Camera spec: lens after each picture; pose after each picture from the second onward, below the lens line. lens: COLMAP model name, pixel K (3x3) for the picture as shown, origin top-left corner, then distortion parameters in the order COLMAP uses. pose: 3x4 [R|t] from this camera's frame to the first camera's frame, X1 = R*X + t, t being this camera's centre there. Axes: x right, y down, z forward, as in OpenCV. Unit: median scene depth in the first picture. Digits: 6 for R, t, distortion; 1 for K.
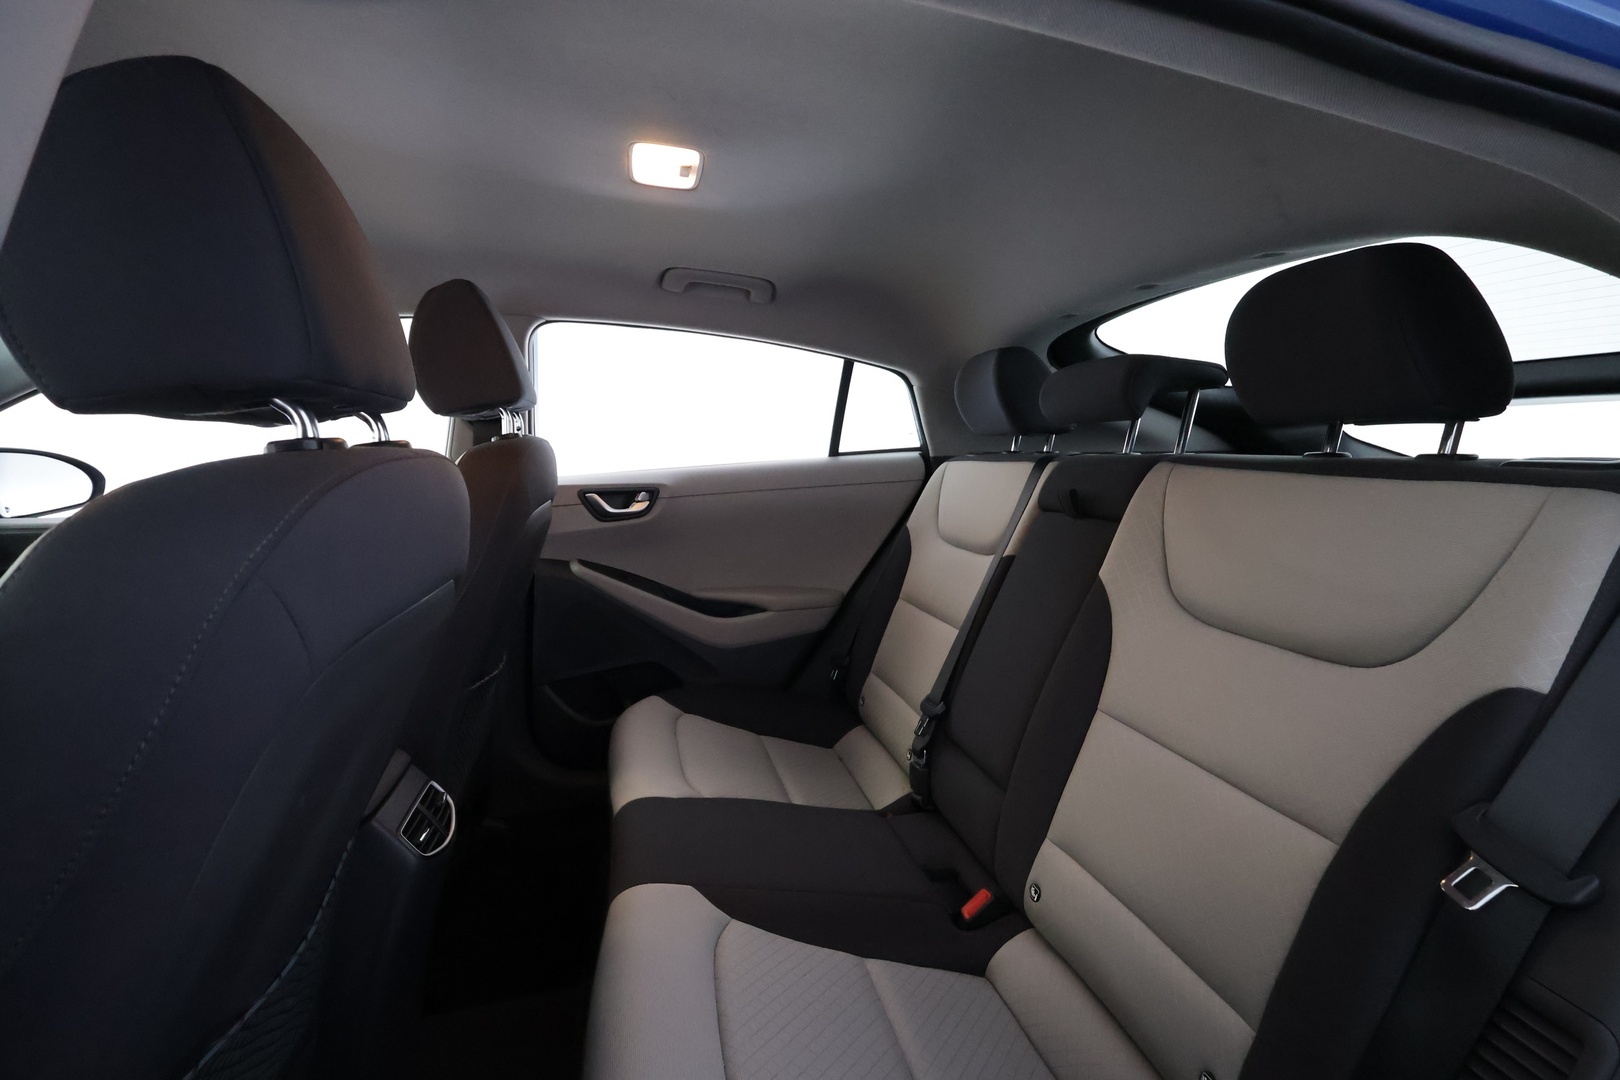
lens RADIAL K [[742.9, 0, 816.0], [0, 742.9, 539.5], [0, 0, 1]] dist [-0.000081, -0.000149]
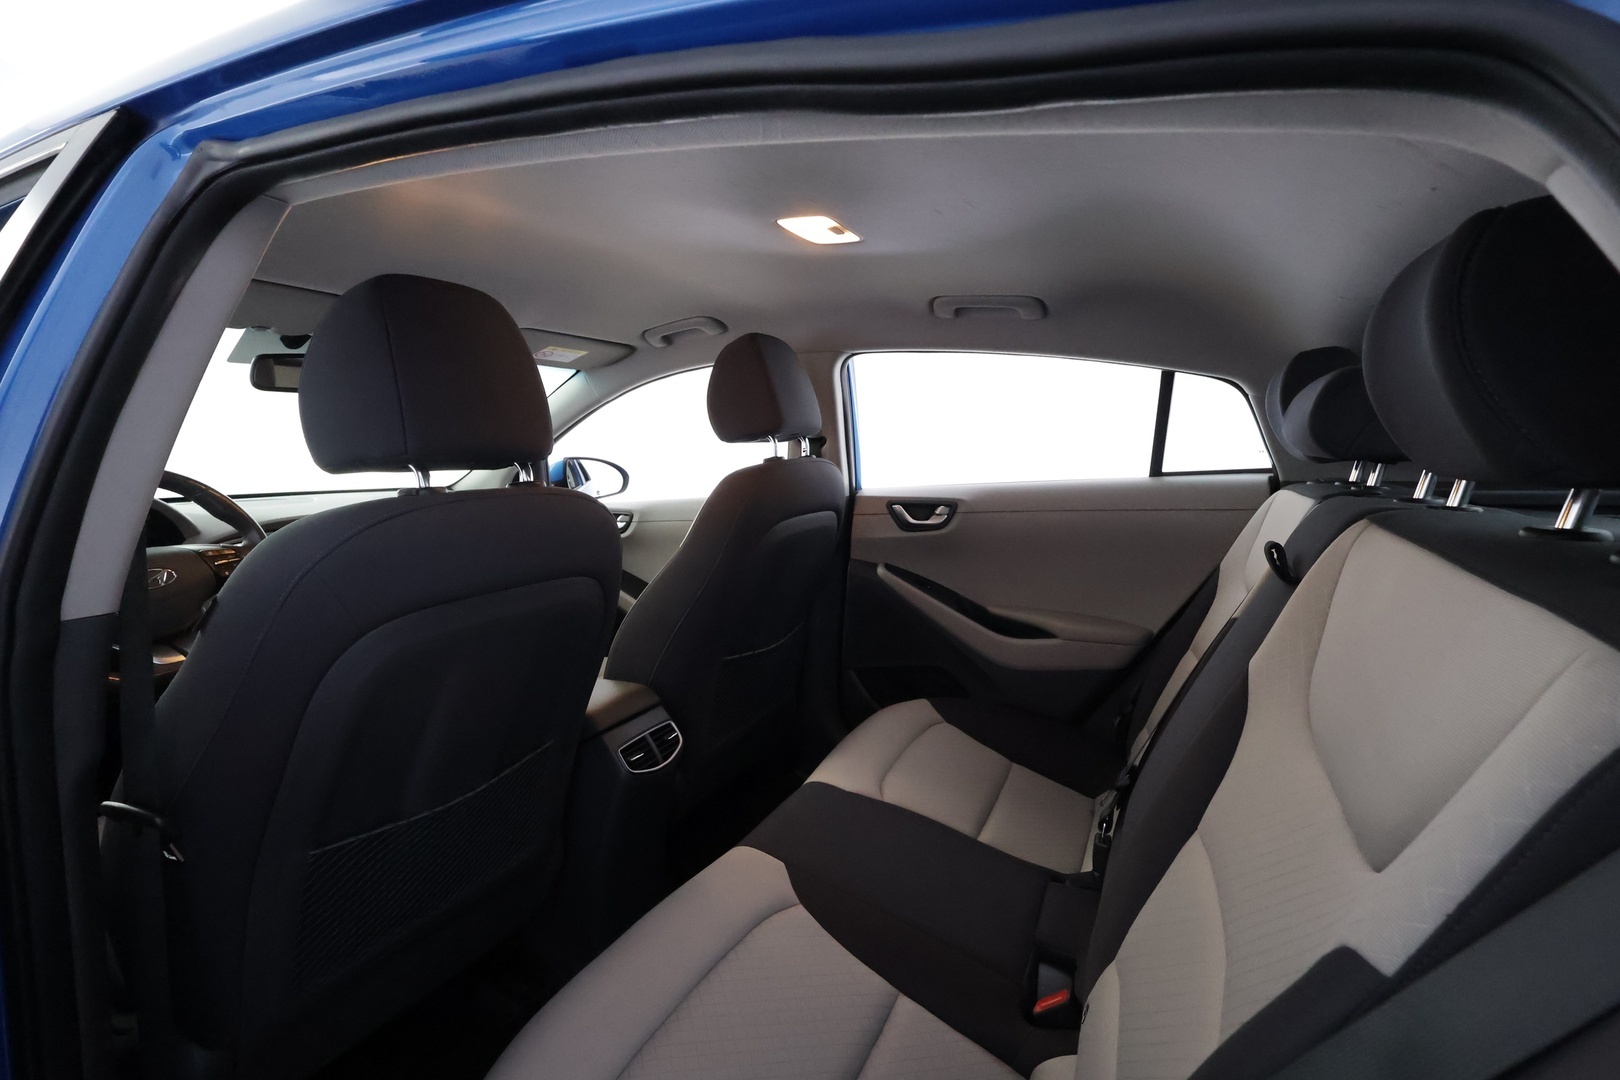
lens RADIAL K [[742.9, 0, 816.0], [0, 742.9, 539.5], [0, 0, 1]] dist [-0.000081, -0.000149]
pose [[0.781134, 0.084996, -0.618551, 0.282647], [-0.080673, 0.996126, 0.035001, -0.038924], [0.619130, 0.022560, 0.784965, 0.065229]]
